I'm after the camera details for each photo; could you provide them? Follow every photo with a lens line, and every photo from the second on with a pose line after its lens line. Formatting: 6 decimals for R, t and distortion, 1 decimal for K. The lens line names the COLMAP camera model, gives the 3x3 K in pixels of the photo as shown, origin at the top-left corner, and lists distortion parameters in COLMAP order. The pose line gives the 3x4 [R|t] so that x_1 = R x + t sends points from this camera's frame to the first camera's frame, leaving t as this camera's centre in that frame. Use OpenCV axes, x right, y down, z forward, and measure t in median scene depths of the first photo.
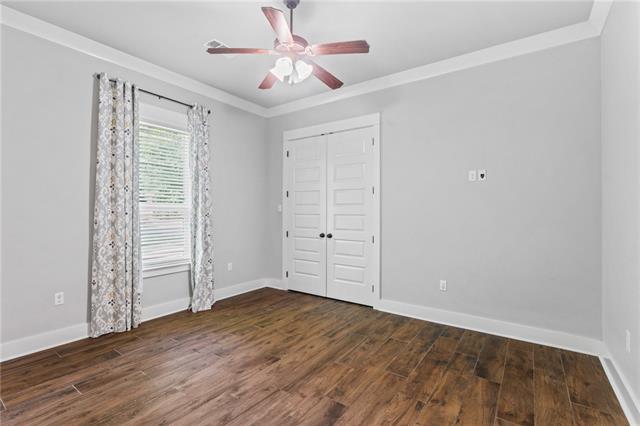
lens RADIAL K [[297.3, 0, 322.7], [0, 297.3, 213.2], [0, 0, 1]] dist [-0.012543, 0.003419]
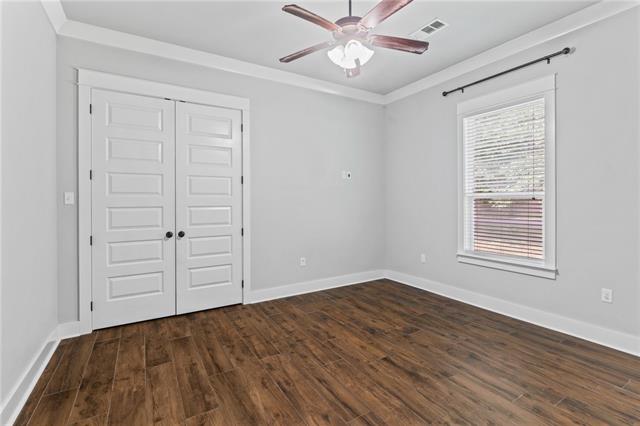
lens RADIAL K [[297.3, 0, 300.3], [0, 297.3, 206.3], [0, 0, 1]] dist [-0.012543, 0.003419]
pose [[0.413629, -0.026379, 0.910063, -0.550456], [0.014862, 0.999643, 0.022220, -0.008759], [-0.910324, 0.004334, 0.413873, 0.396722]]
